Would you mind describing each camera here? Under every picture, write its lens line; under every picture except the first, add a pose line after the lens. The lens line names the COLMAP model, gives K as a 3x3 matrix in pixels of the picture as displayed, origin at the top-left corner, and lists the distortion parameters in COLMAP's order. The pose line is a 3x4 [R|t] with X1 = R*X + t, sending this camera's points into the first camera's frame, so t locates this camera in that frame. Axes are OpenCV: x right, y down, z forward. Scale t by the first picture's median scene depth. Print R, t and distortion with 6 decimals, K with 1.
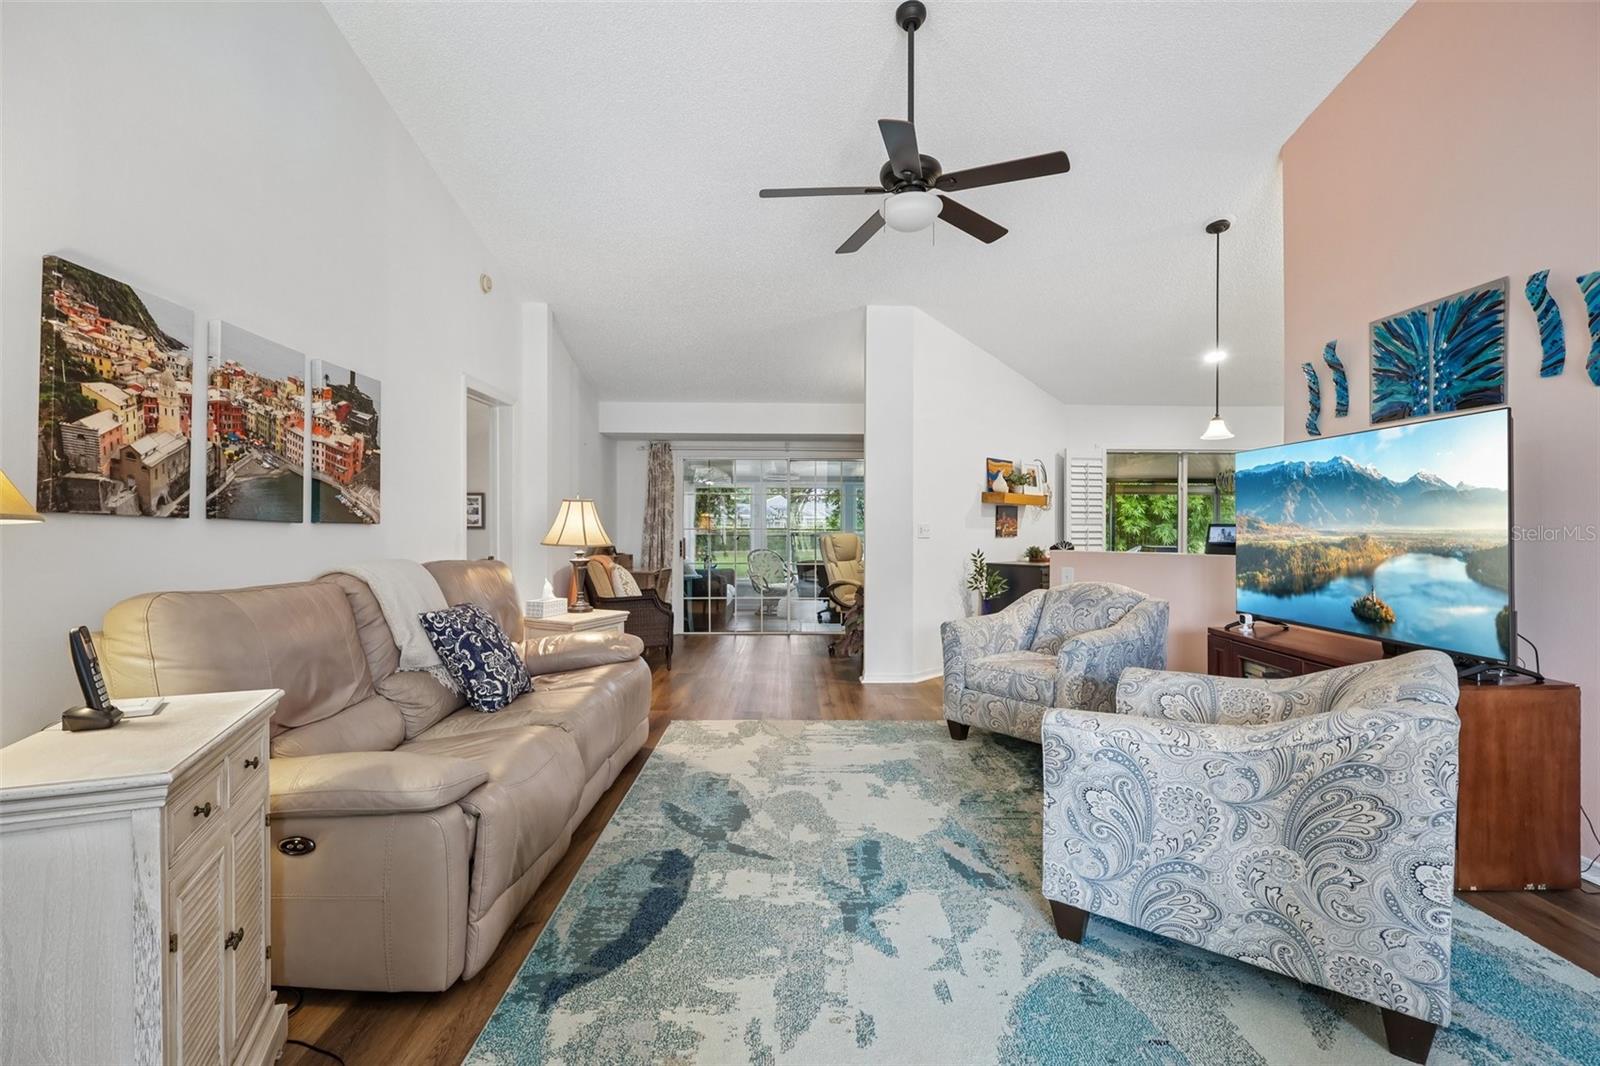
lens RADIAL K [[738.4, 0, 799.7], [0, 738.4, 531.2], [0, 0, 1]] dist [-0.004941, 0.001486]
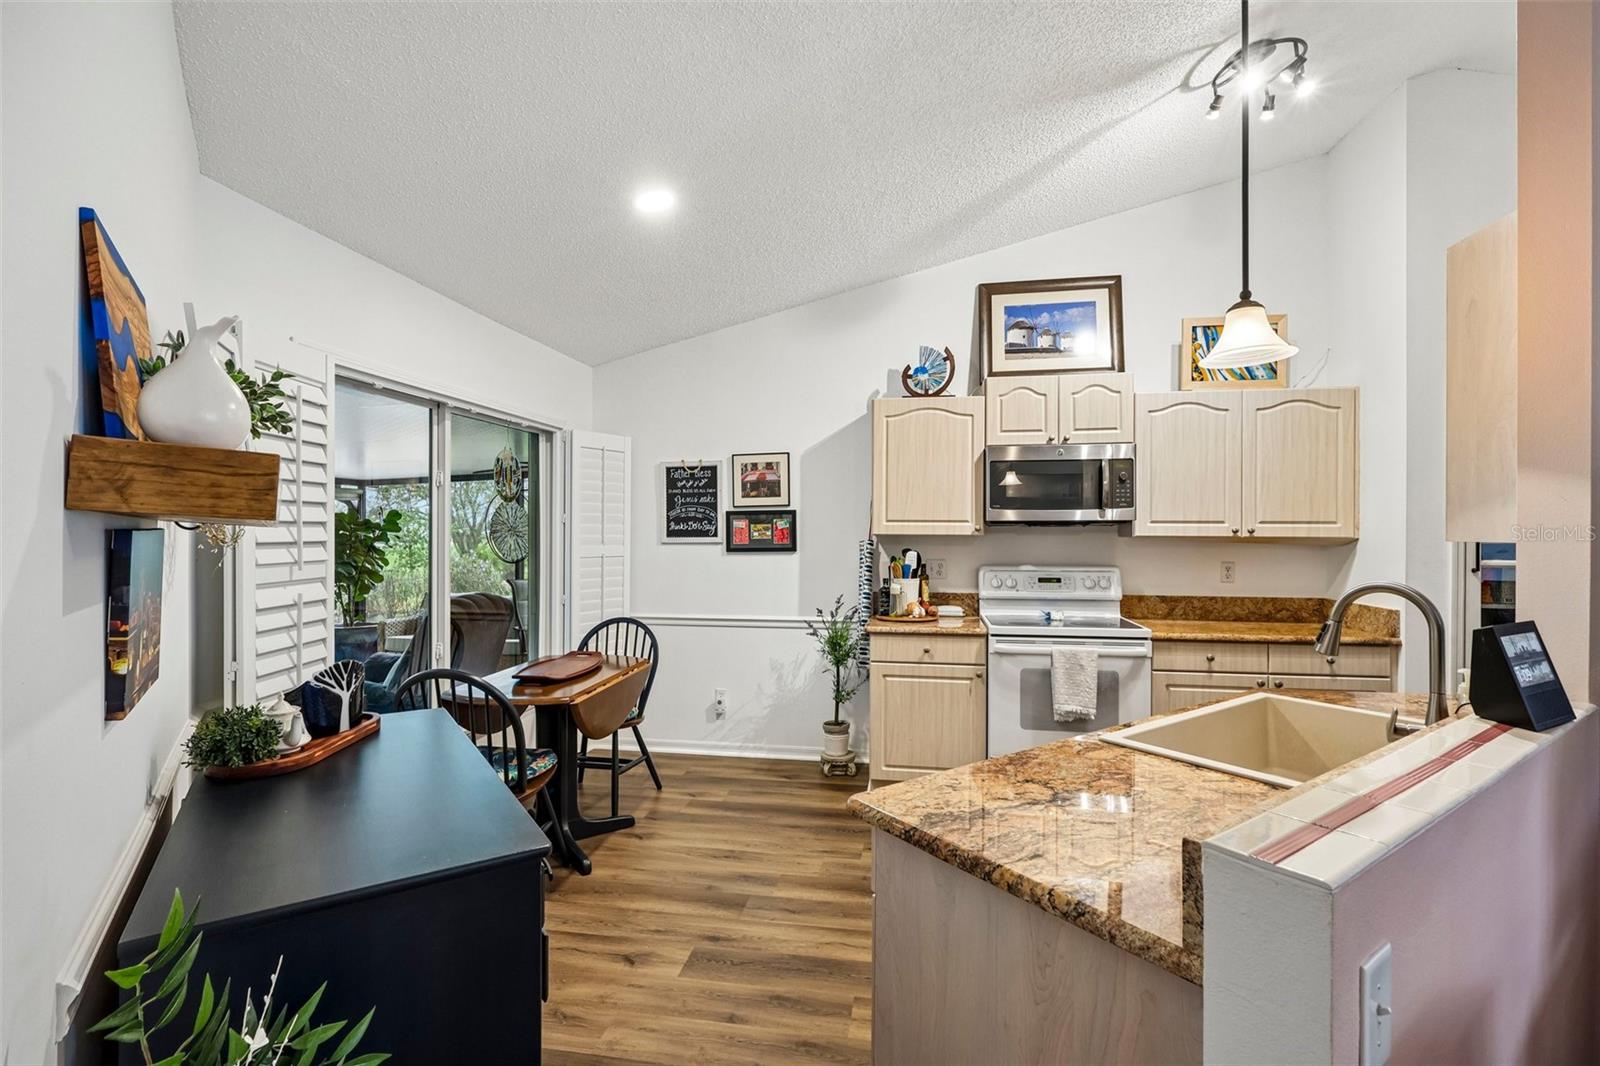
lens RADIAL K [[738.4, 0, 799.7], [0, 738.4, 531.2], [0, 0, 1]] dist [-0.004941, 0.001486]
pose [[0.184454, -0.001403, 0.982840, 0.276664], [0.002643, 0.999996, 0.000931, -0.071171], [-0.982838, 0.002426, 0.184457, 1.698201]]
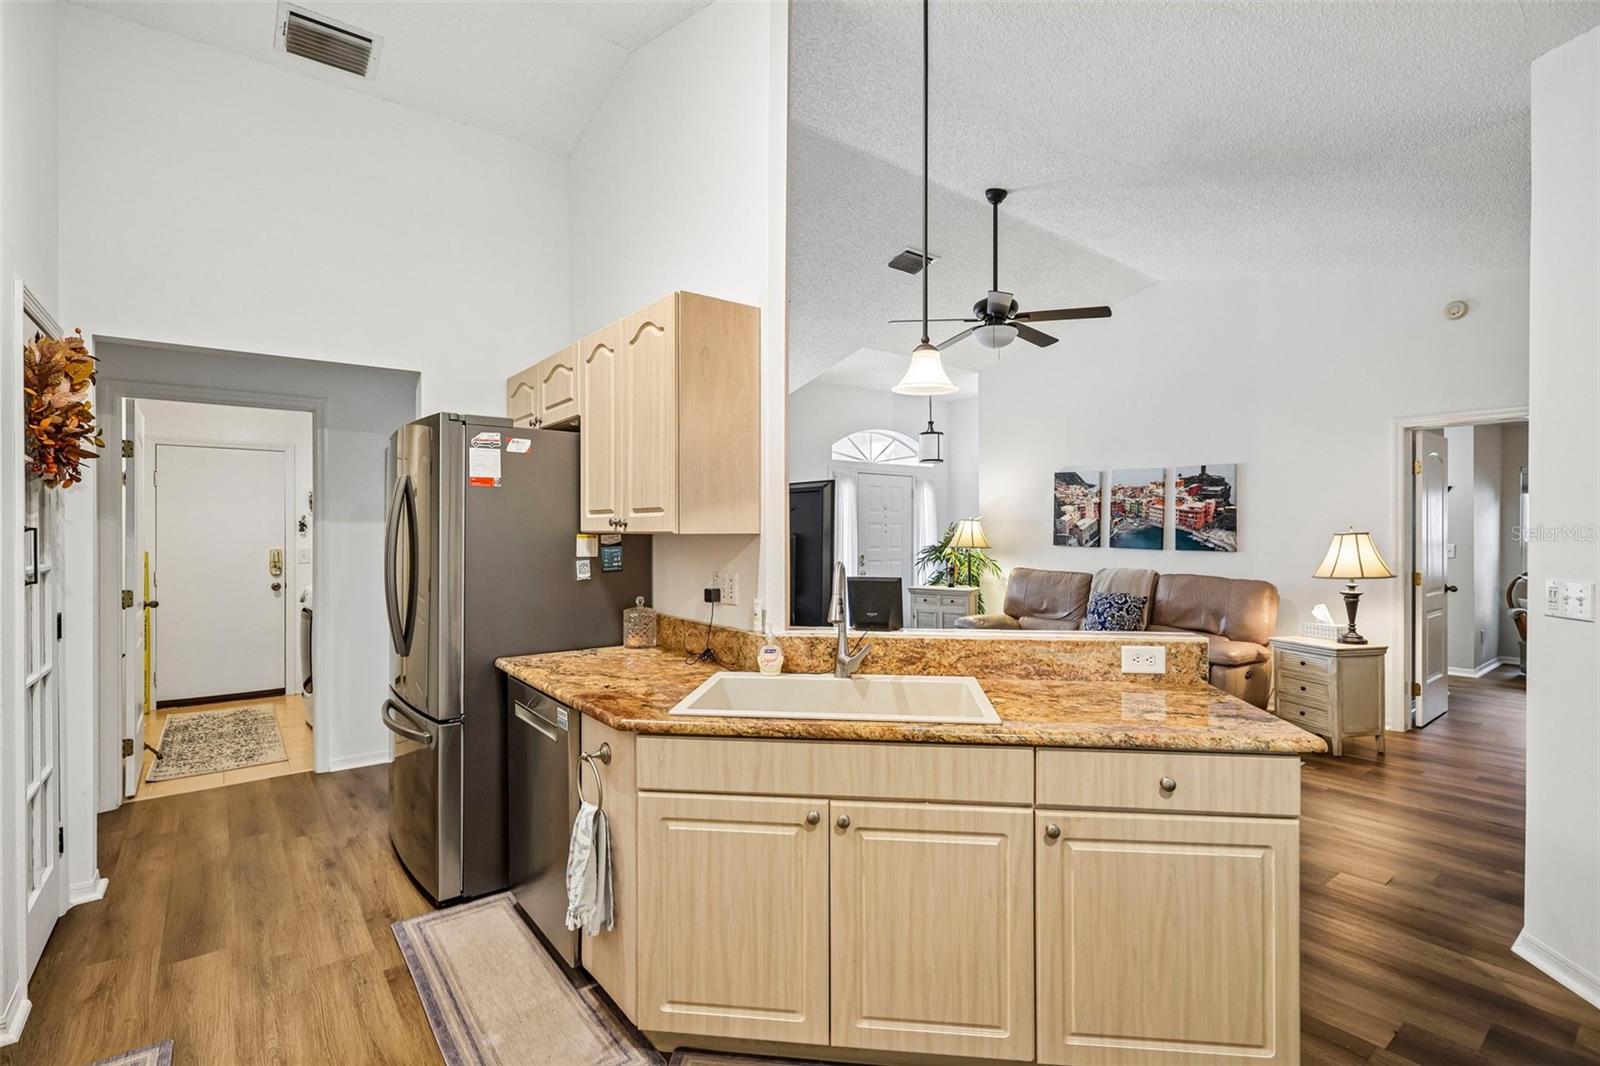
lens RADIAL K [[738.4, 0, 799.7], [0, 738.4, 531.2], [0, 0, 1]] dist [-0.004941, 0.001486]
pose [[-0.796501, -0.000185, -0.604637, 1.327621], [-0.004998, 0.999968, 0.006277, -0.068711], [0.604617, 0.008022, -0.796476, 1.942833]]
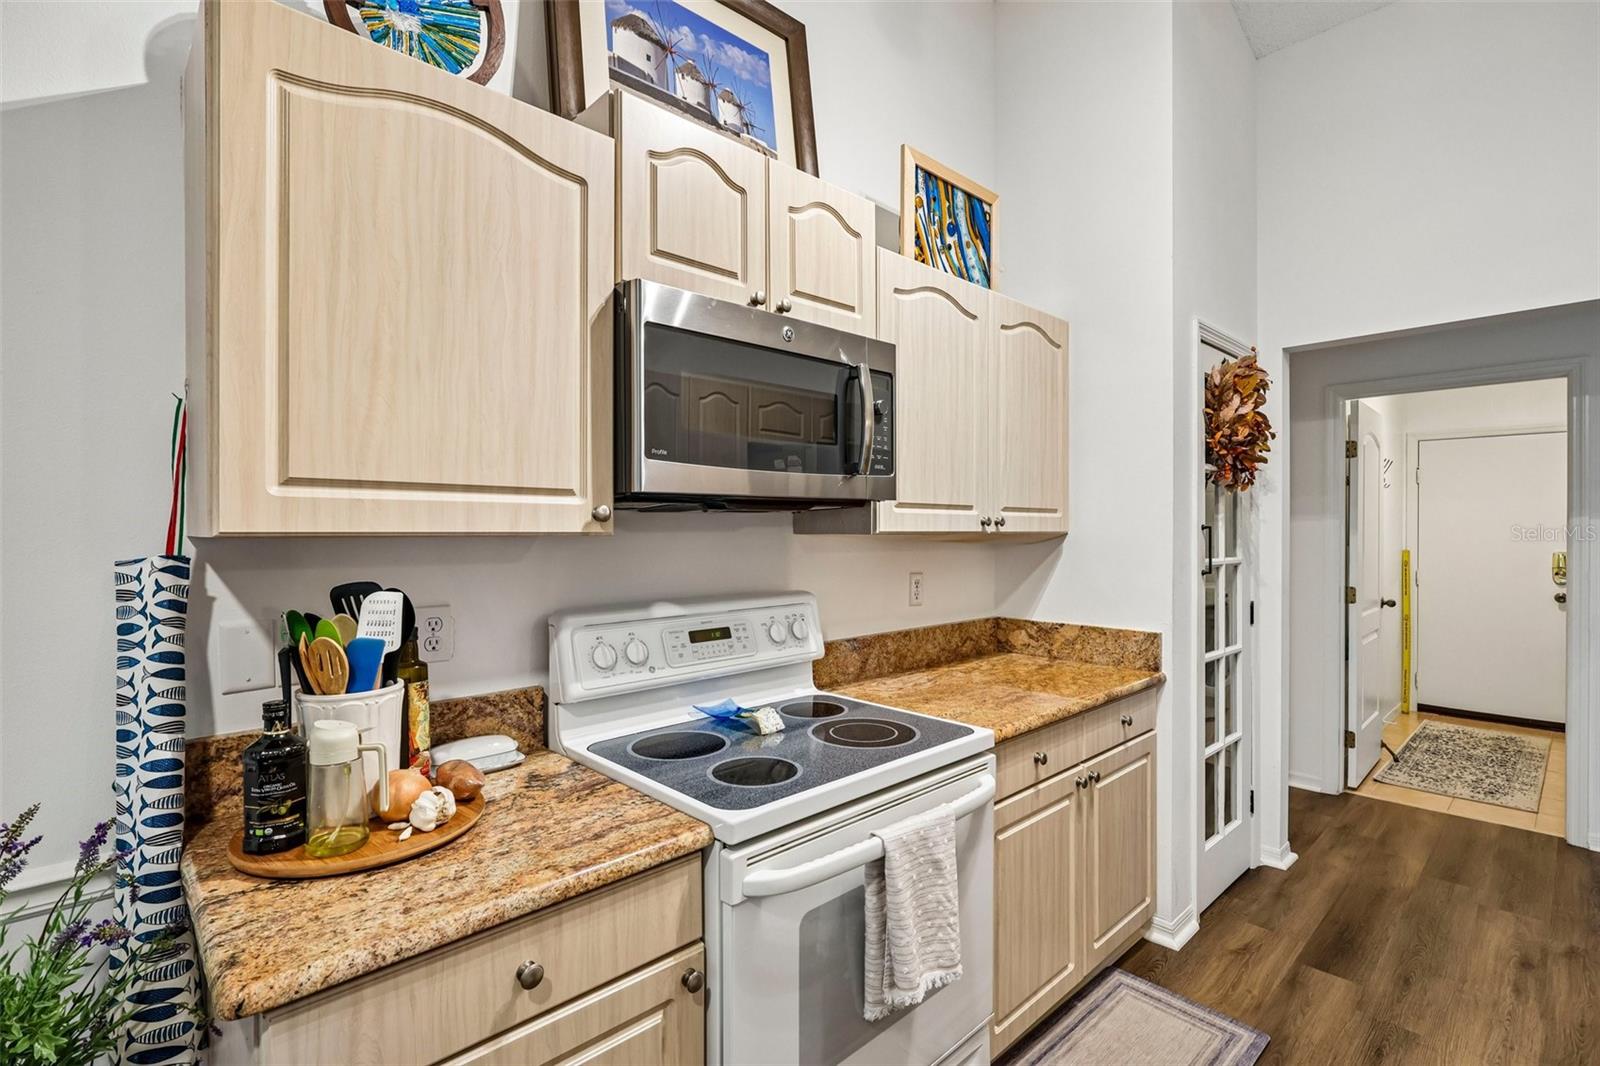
lens RADIAL K [[738.4, 0, 799.7], [0, 738.4, 531.2], [0, 0, 1]] dist [-0.004941, 0.001486]
pose [[-0.672451, -0.005084, 0.740124, 1.181806], [0.003144, 0.999948, 0.009724, -0.067728], [-0.740135, 0.008866, -0.672400, 1.839465]]
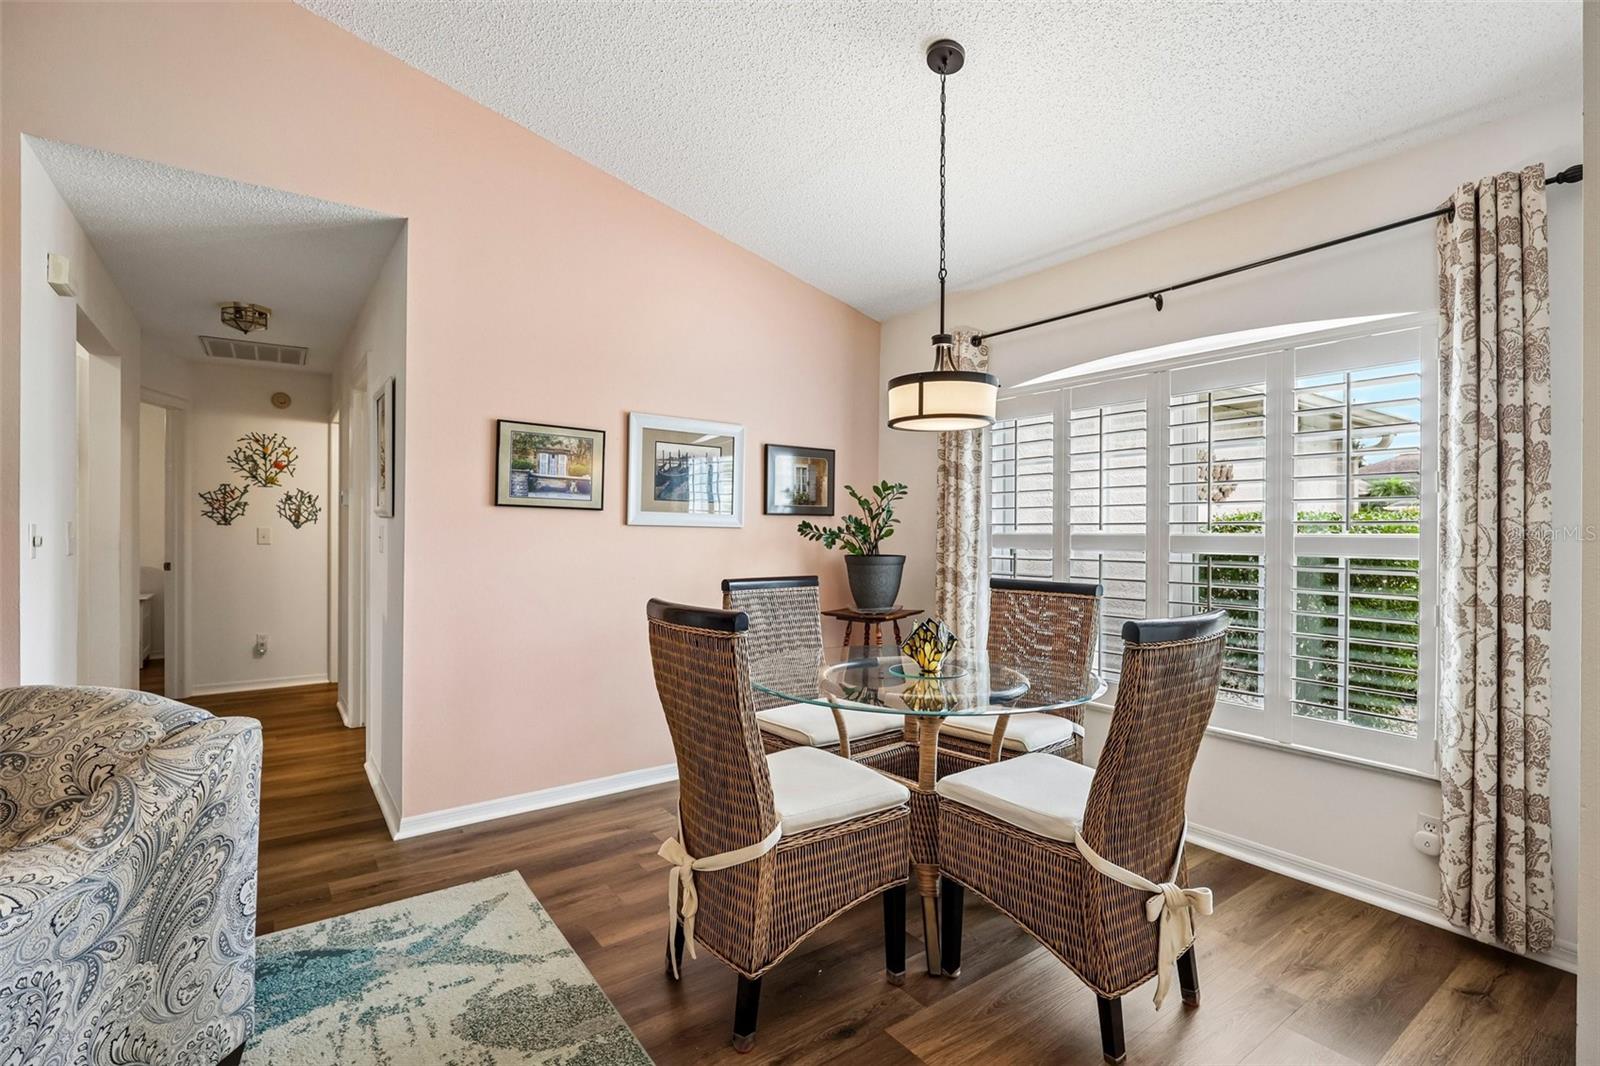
lens RADIAL K [[738.4, 0, 799.7], [0, 738.4, 531.2], [0, 0, 1]] dist [-0.004941, 0.001486]
pose [[-0.574850, -0.004868, 0.818244, -0.182281], [0.001262, 0.999976, 0.006836, -0.007639], [-0.818258, 0.004962, -0.574830, 0.481312]]
